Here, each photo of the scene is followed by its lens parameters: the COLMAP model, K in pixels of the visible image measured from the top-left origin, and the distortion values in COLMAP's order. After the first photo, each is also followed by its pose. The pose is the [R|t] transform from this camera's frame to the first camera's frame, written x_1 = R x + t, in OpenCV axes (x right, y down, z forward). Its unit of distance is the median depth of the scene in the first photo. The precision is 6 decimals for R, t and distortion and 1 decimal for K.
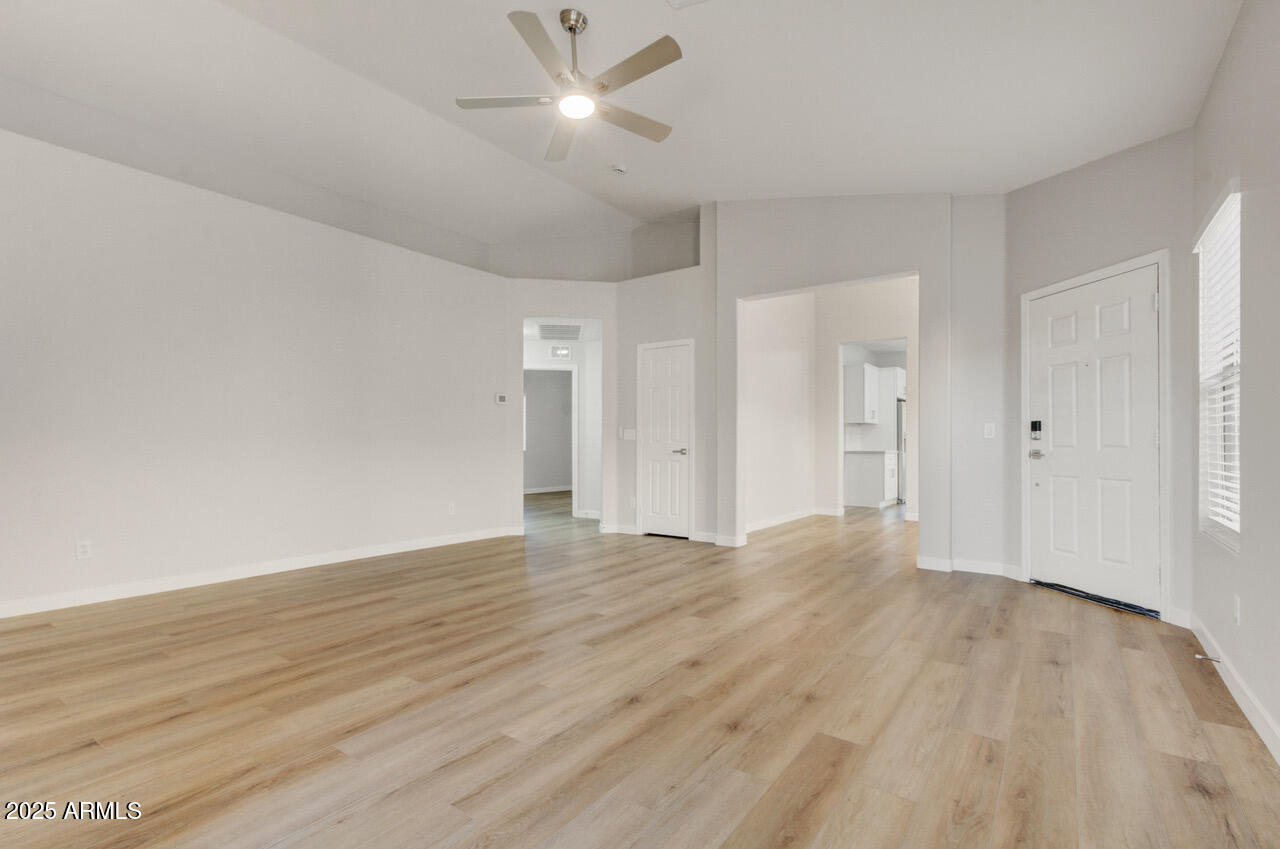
lens RADIAL K [[595.7, 0, 637.4], [0, 595.7, 444.2], [0, 0, 1]] dist [-0.019700, 0.000196]
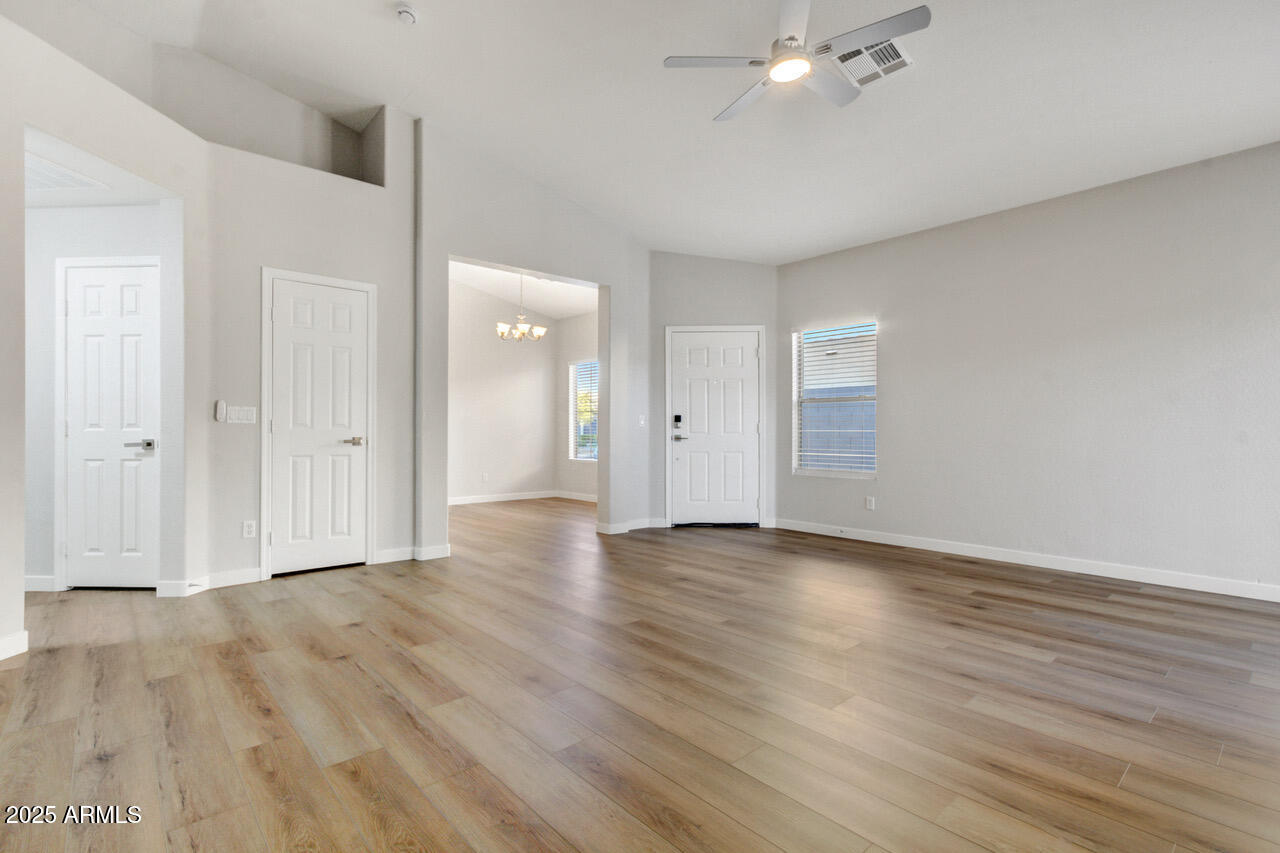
lens RADIAL K [[604.3, 0, 646.5], [0, 604.3, 427.6], [0, 0, 1]] dist [-0.000572, -0.000027]
pose [[0.204071, 0.005623, 0.978940, -0.991371], [-0.001797, 0.999984, -0.005369, -0.000904], [-0.978955, -0.000664, 0.204077, 0.940094]]
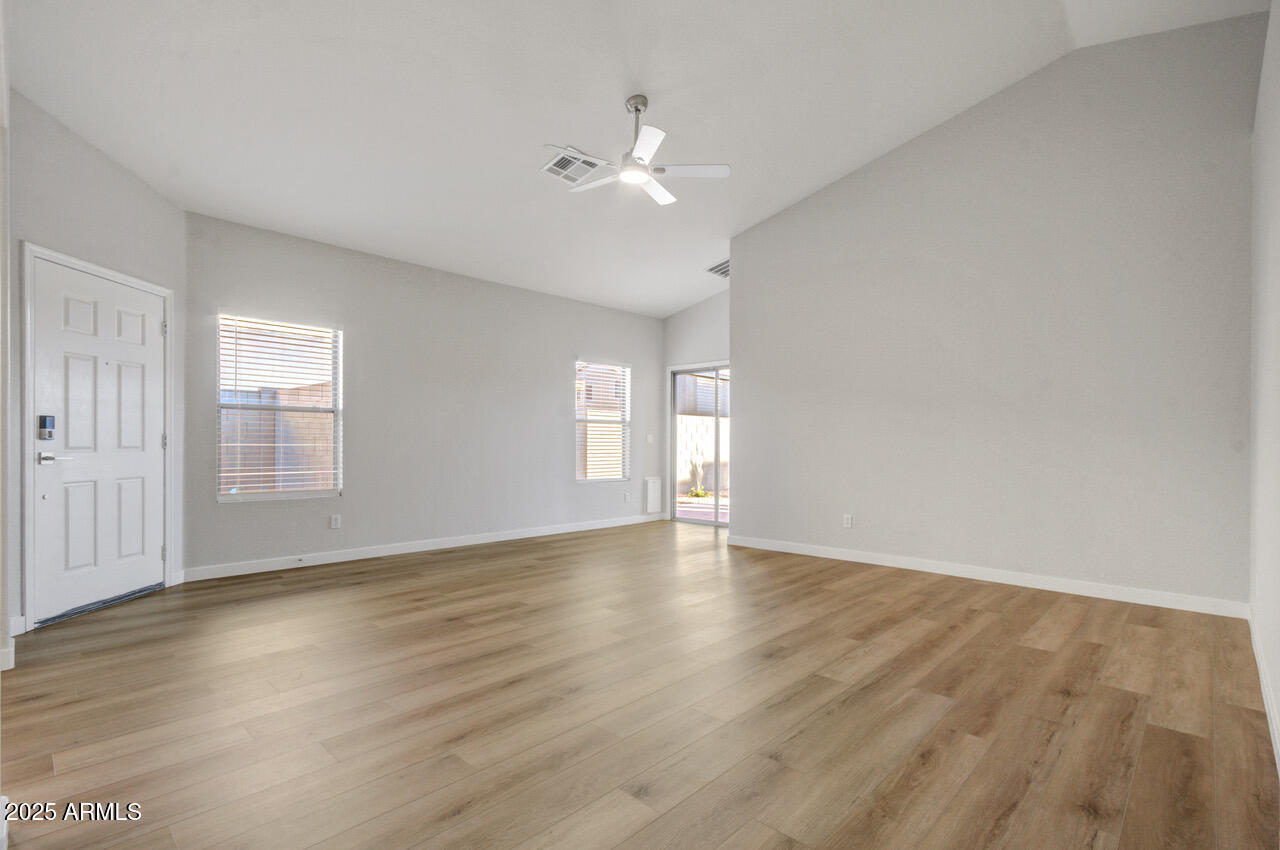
lens RADIAL K [[593.7, 0, 641.8], [0, 593.7, 450.7], [0, 0, 1]] dist [-0.000149, 0.000713]
pose [[-0.991987, -0.002803, 0.126312, -0.254054], [-0.001614, 0.999953, 0.009518, -0.003107], [-0.126332, 0.009238, -0.991945, 2.052371]]
